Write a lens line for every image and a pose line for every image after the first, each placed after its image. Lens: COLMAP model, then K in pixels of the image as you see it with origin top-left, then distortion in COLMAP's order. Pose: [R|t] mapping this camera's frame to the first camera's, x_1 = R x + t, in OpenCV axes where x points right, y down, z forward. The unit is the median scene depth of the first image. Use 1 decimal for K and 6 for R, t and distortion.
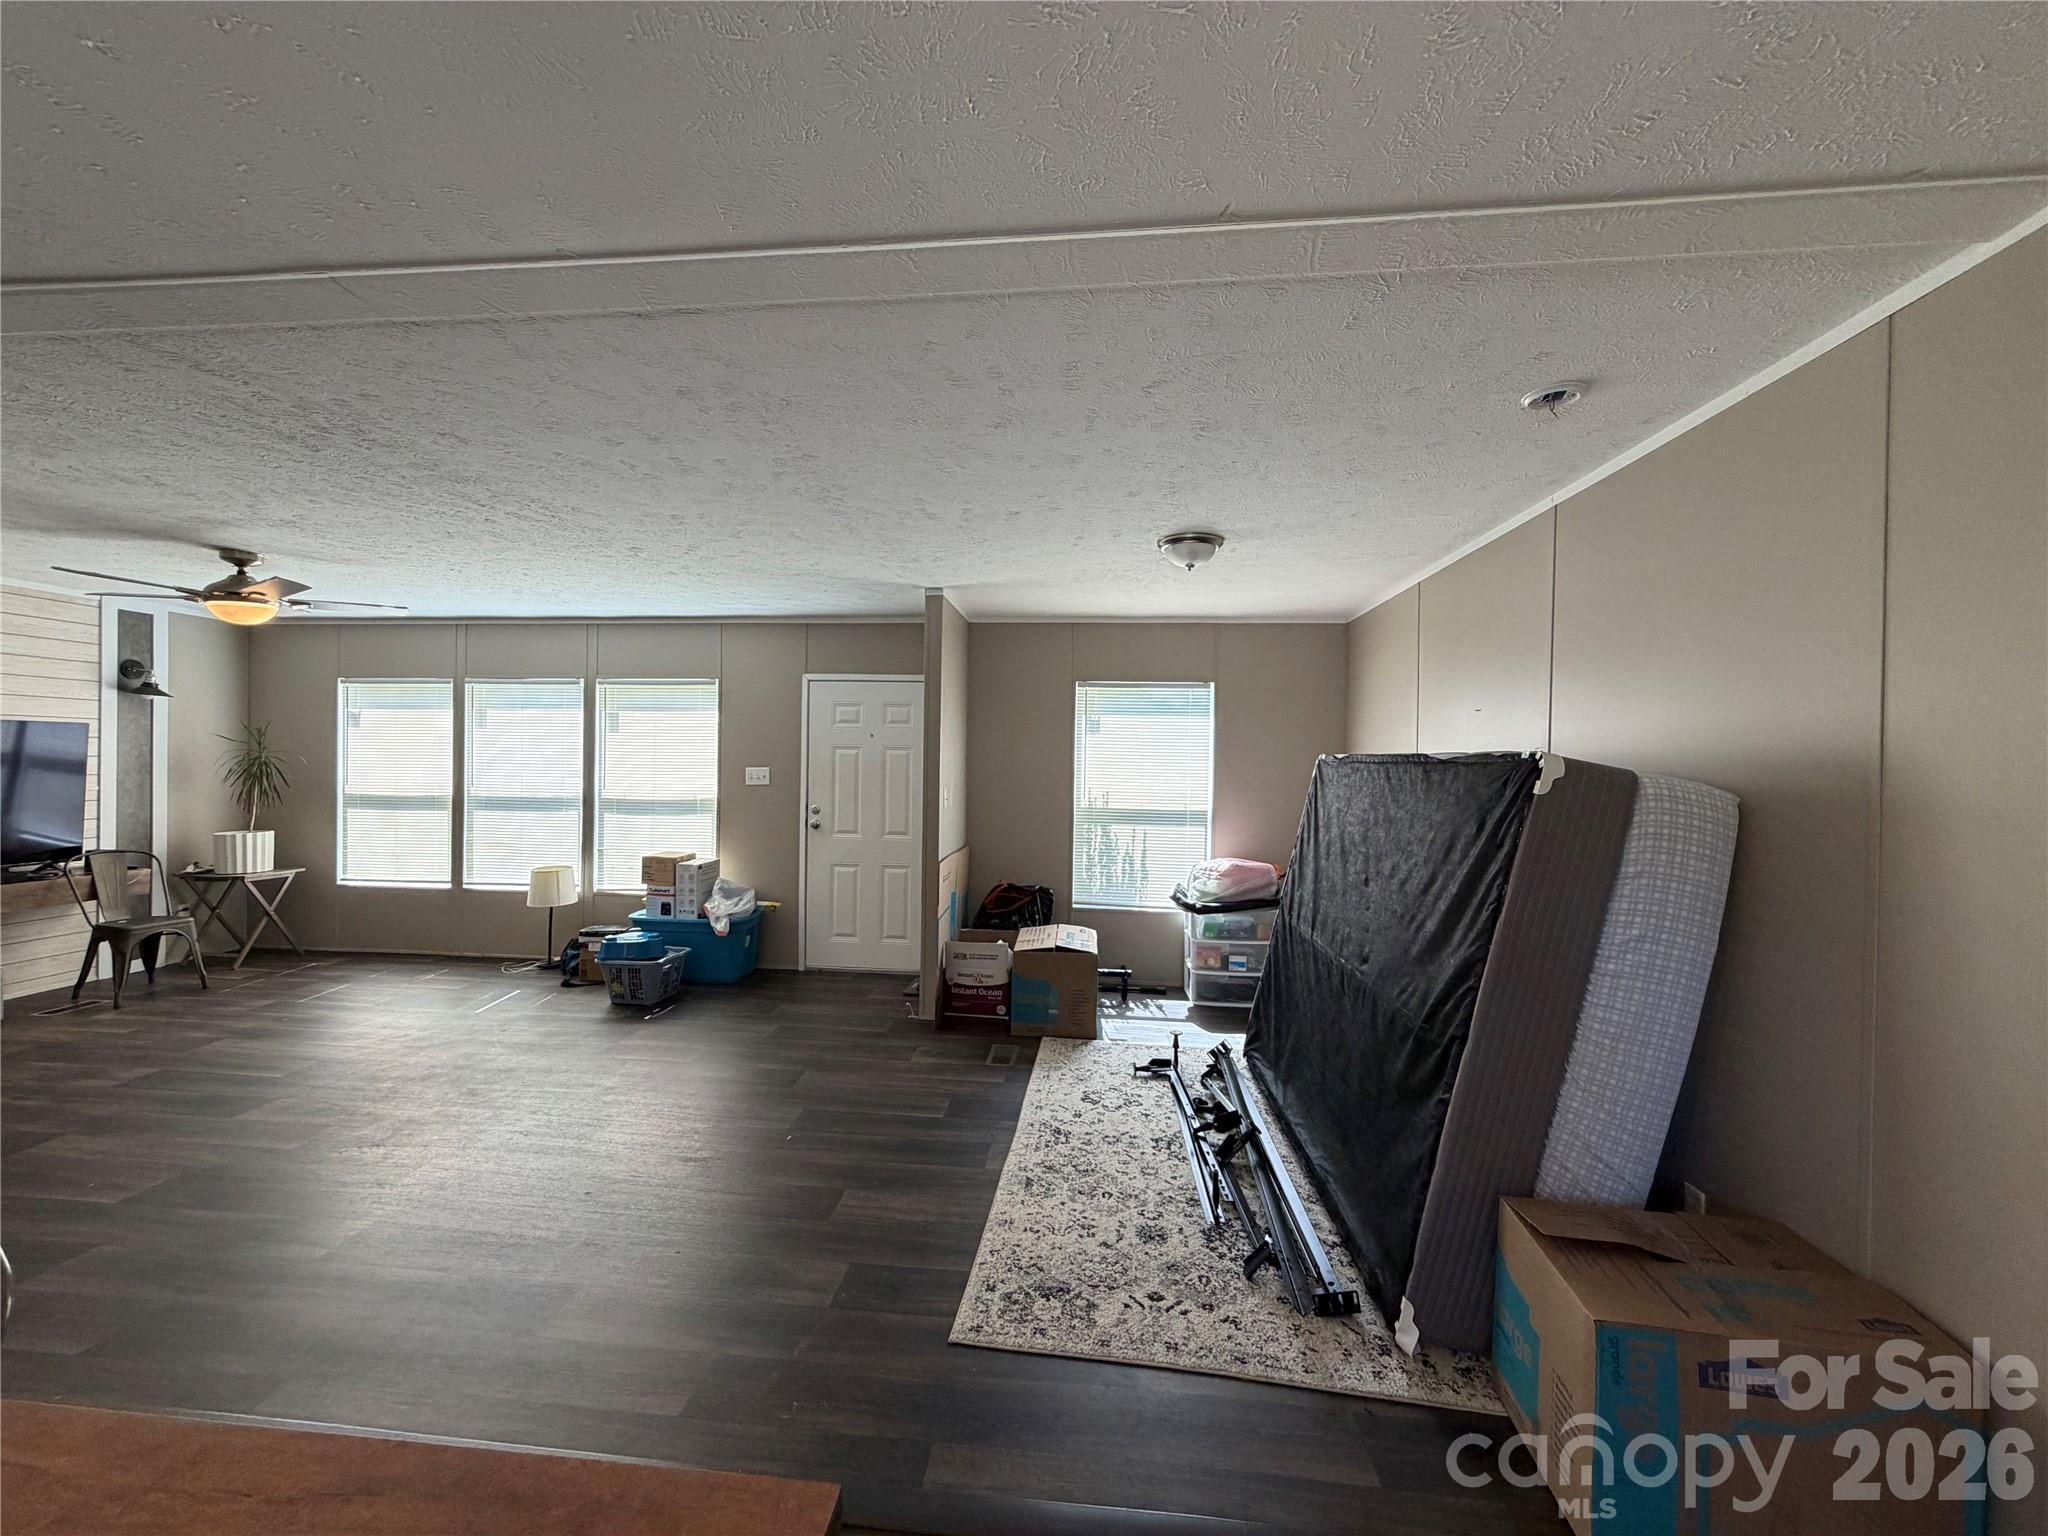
lens RADIAL K [[815.7, 0, 1017.8], [0, 815.7, 770.5], [0, 0, 1]] dist [0.000146, 0.000424]
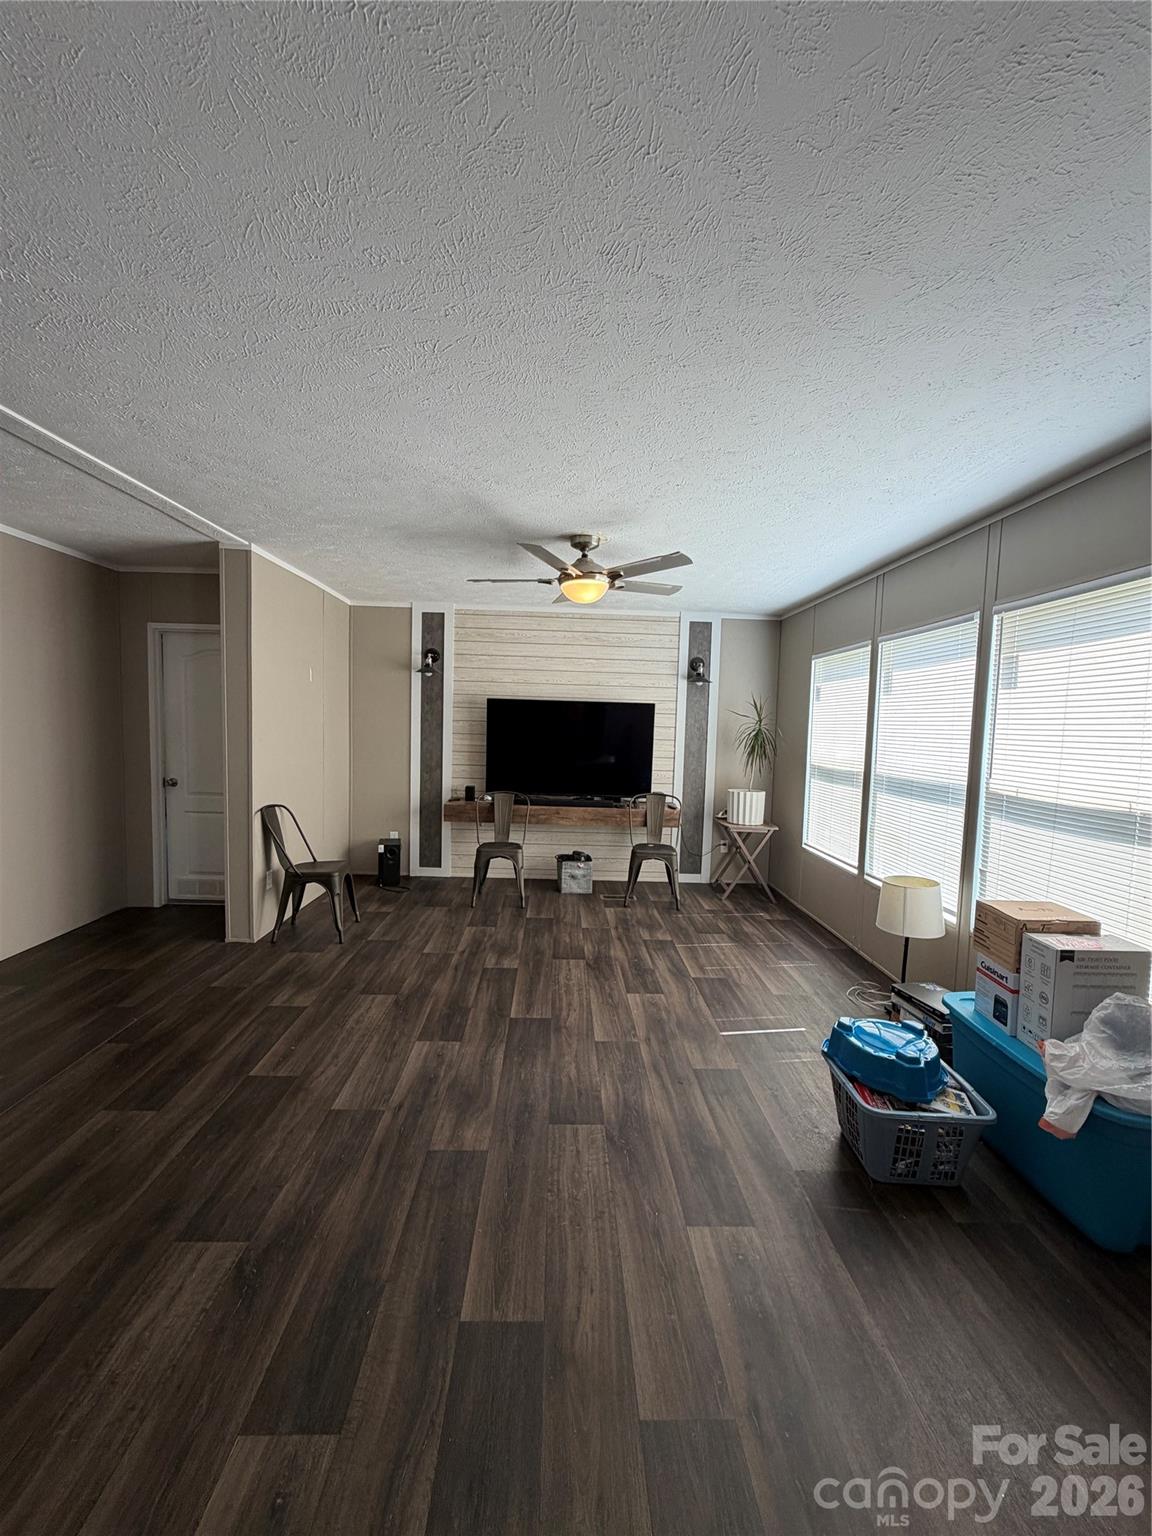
lens RADIAL K [[611.8, 0, 577.0], [0, 611.8, 763.7], [0, 0, 1]] dist [0.000146, 0.000424]
pose [[0.132607, 0.054047, -0.989694, -0.087225], [-0.038820, 0.998029, 0.049301, 0.000402], [0.990408, 0.031882, 0.134444, 0.713189]]
